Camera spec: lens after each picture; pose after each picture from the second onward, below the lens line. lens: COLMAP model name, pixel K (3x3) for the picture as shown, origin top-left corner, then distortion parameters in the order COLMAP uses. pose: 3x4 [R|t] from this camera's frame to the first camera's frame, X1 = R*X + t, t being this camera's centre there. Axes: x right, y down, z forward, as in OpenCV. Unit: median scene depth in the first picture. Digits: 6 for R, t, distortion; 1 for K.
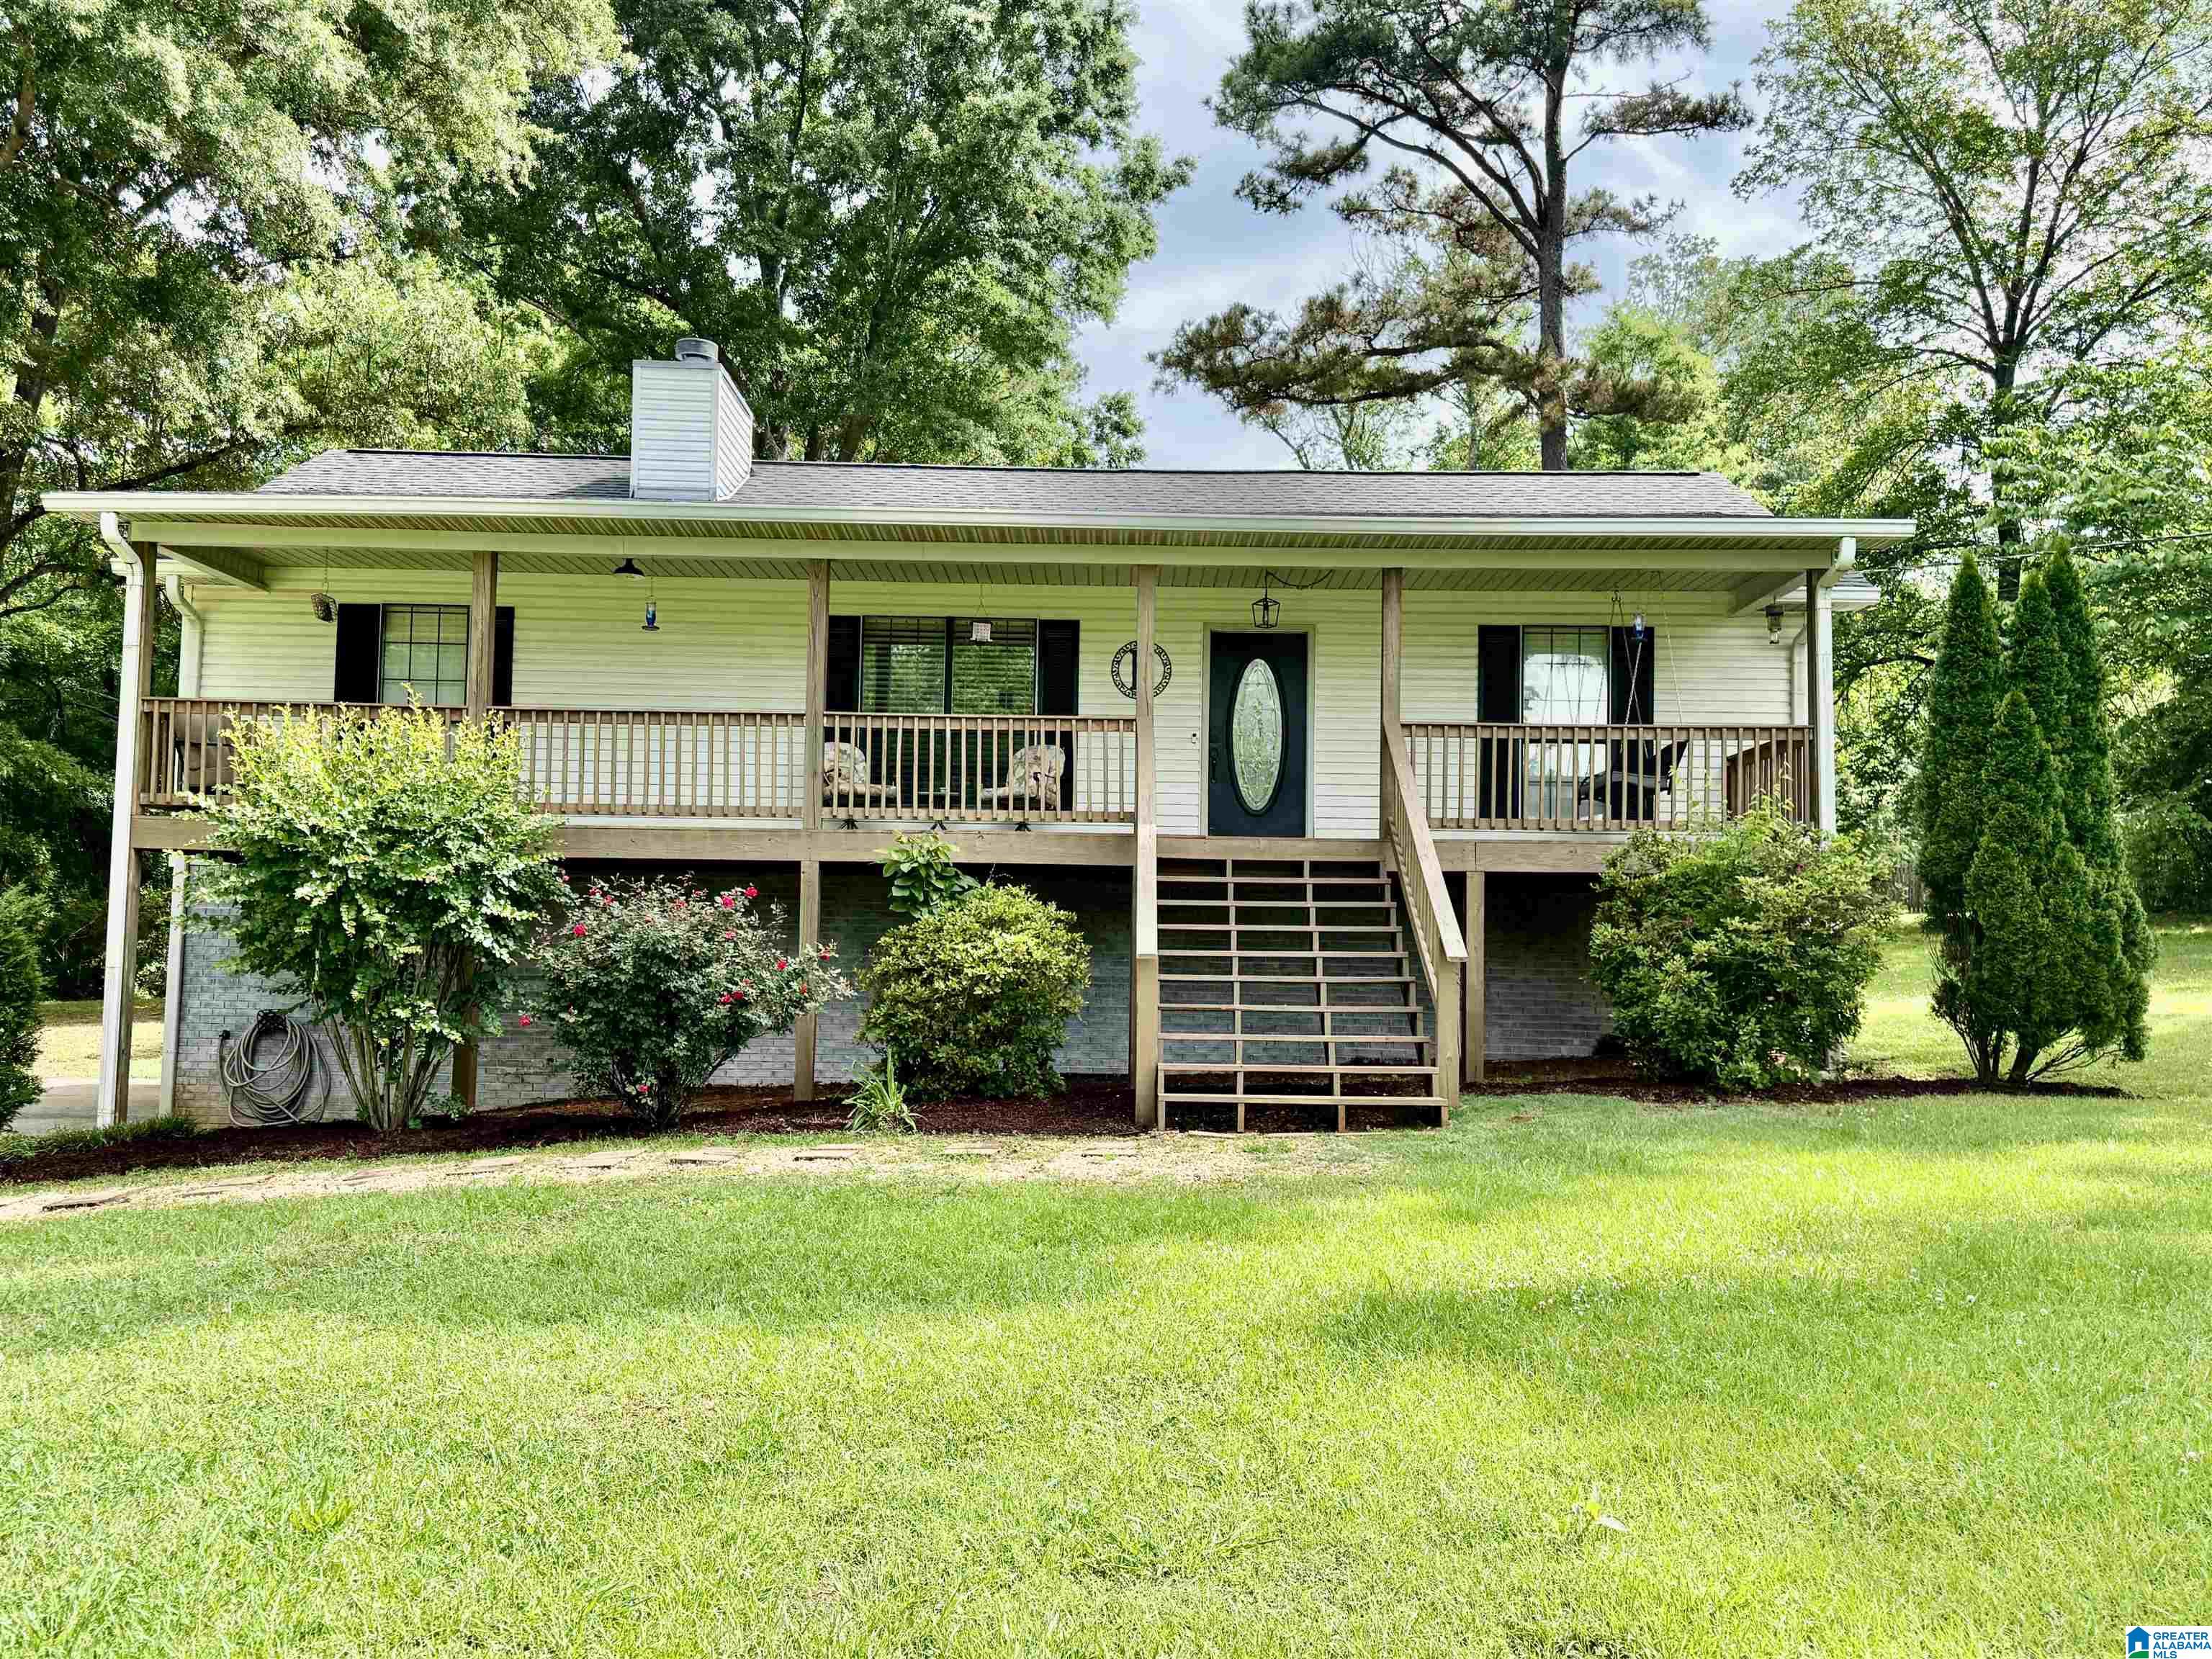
lens RADIAL K [[1927.9, 0, 1106.4], [0, 1927.9, 831.3], [0, 0, 1]] dist [-0.009202, -0.011355]
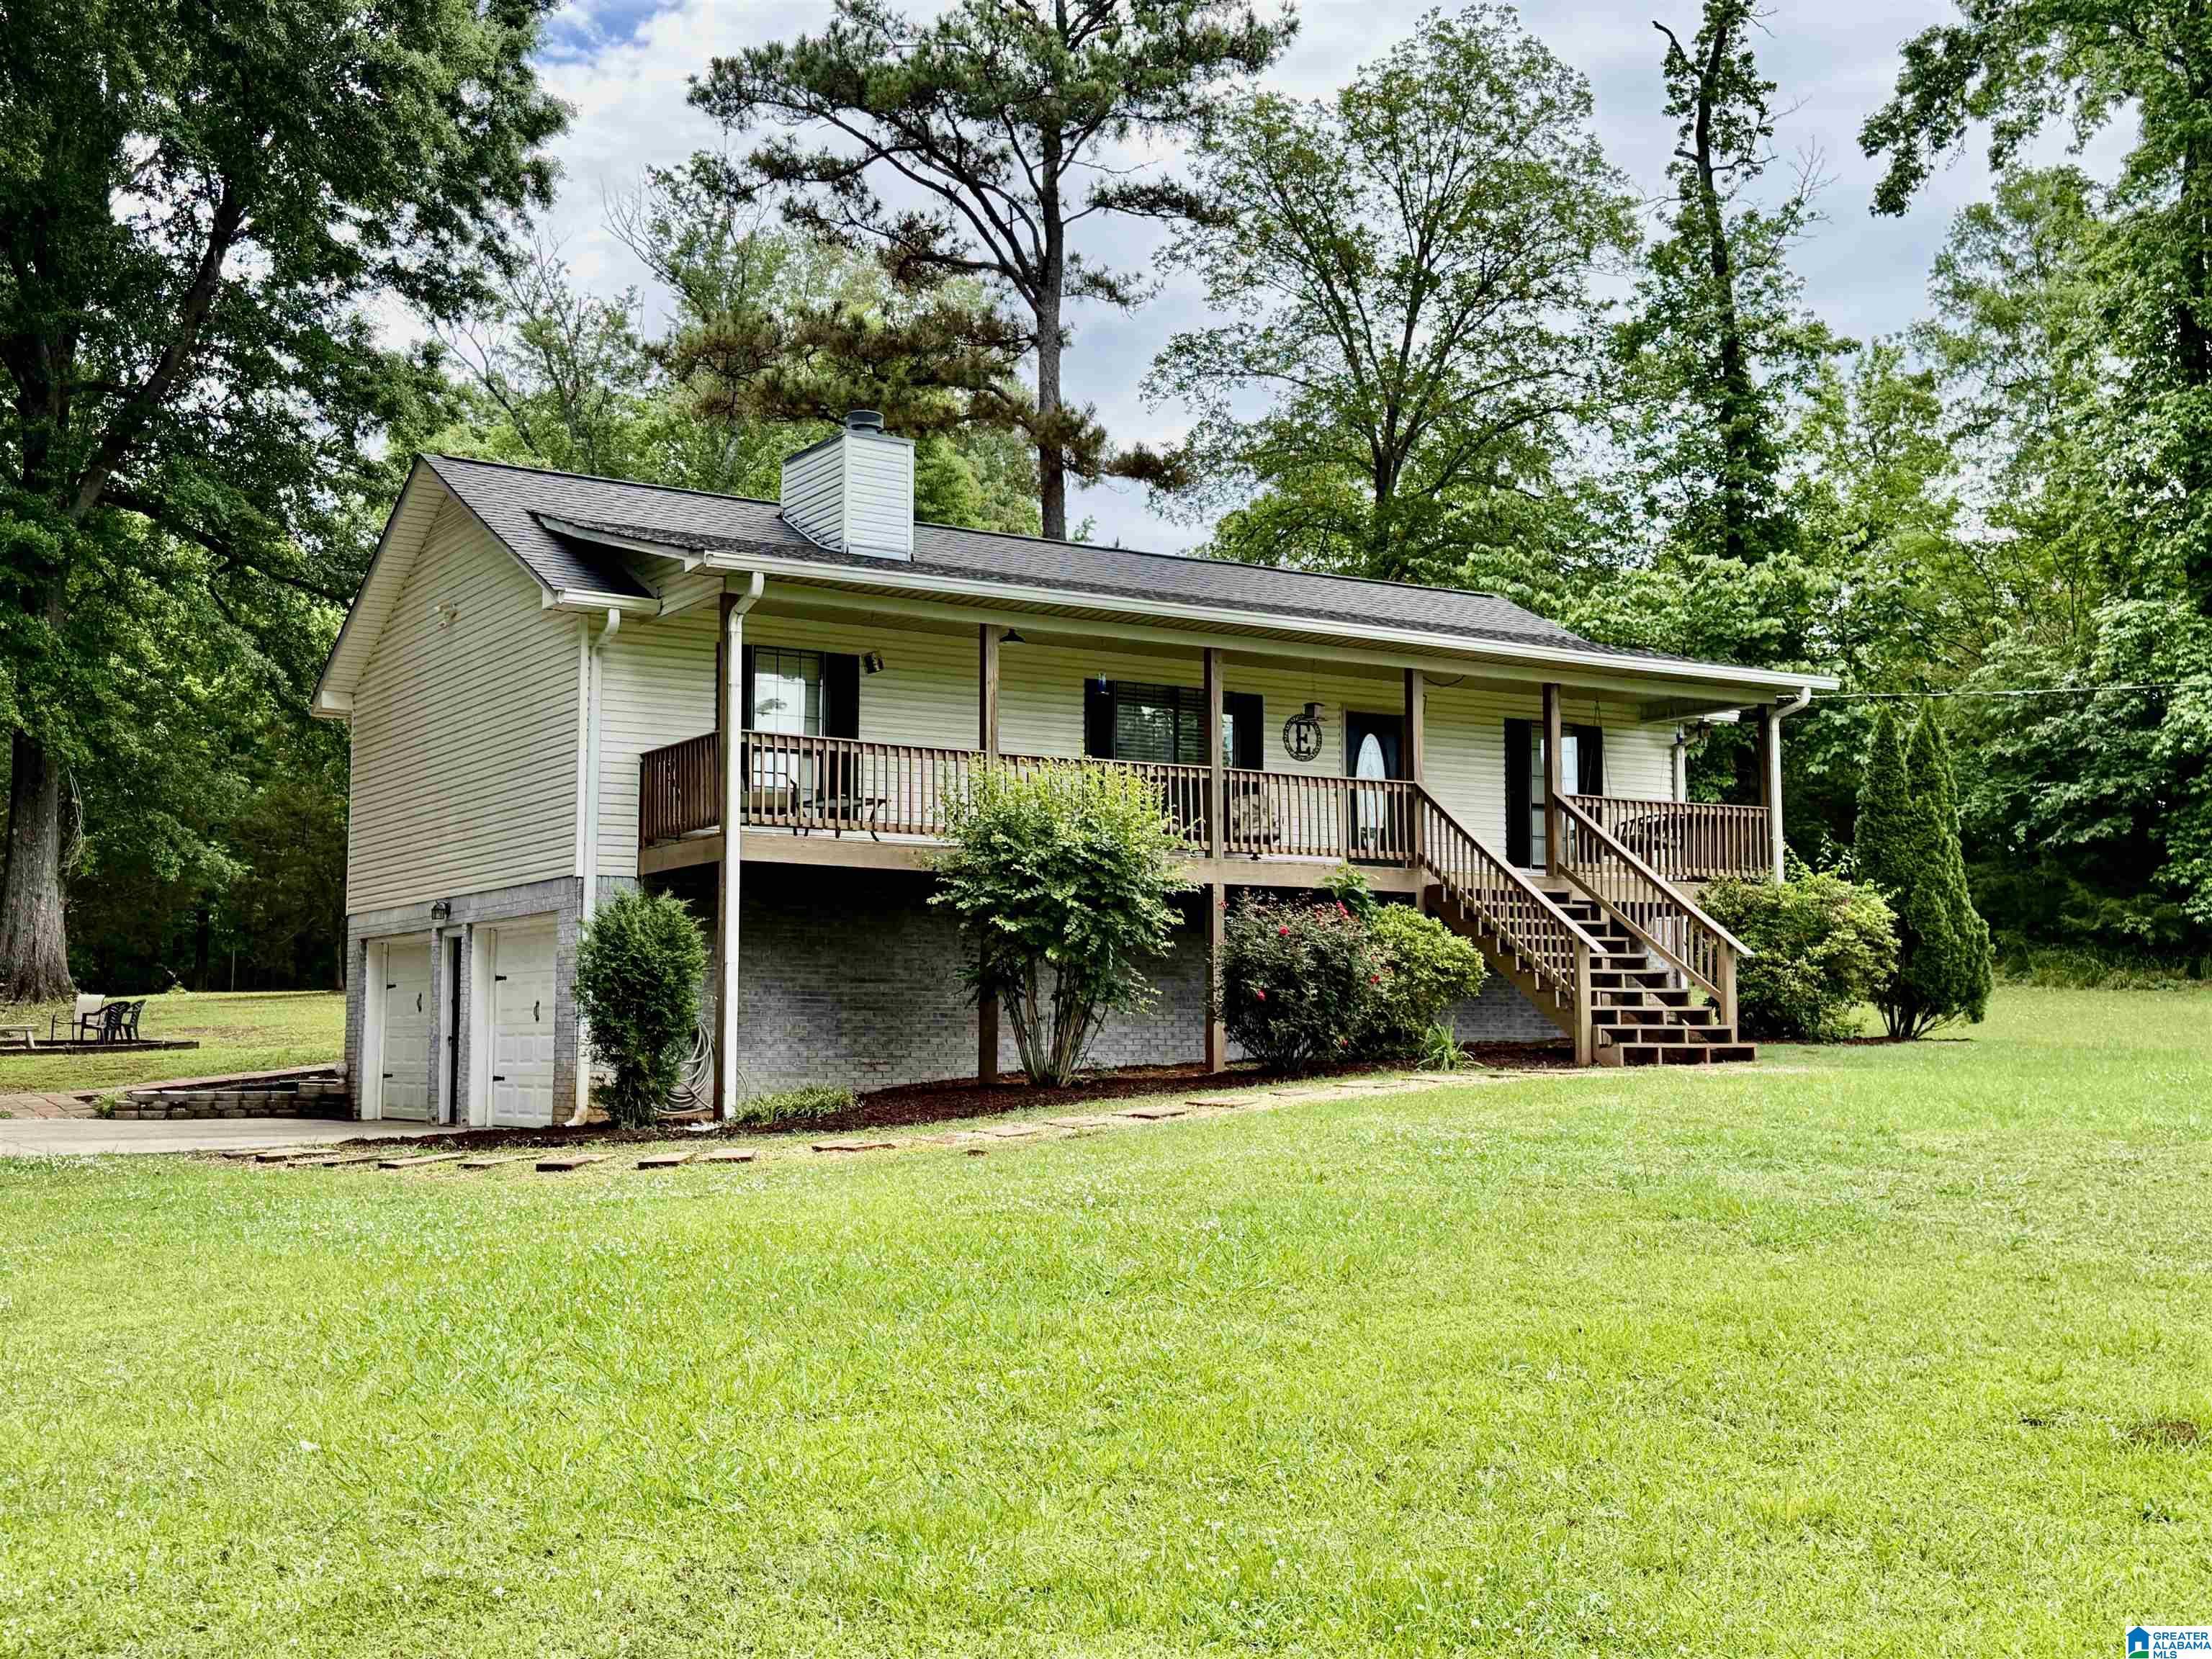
lens RADIAL K [[2458.9, 0, 1105.9], [0, 2458.9, 829.6], [0, 0, 1]] dist [-0.017263, 0.000000]
pose [[0.832028, 0.031444, 0.553842, -0.997676], [-0.030606, 0.999474, -0.010765, -0.001049], [-0.553889, -0.007994, 0.832552, -0.295449]]
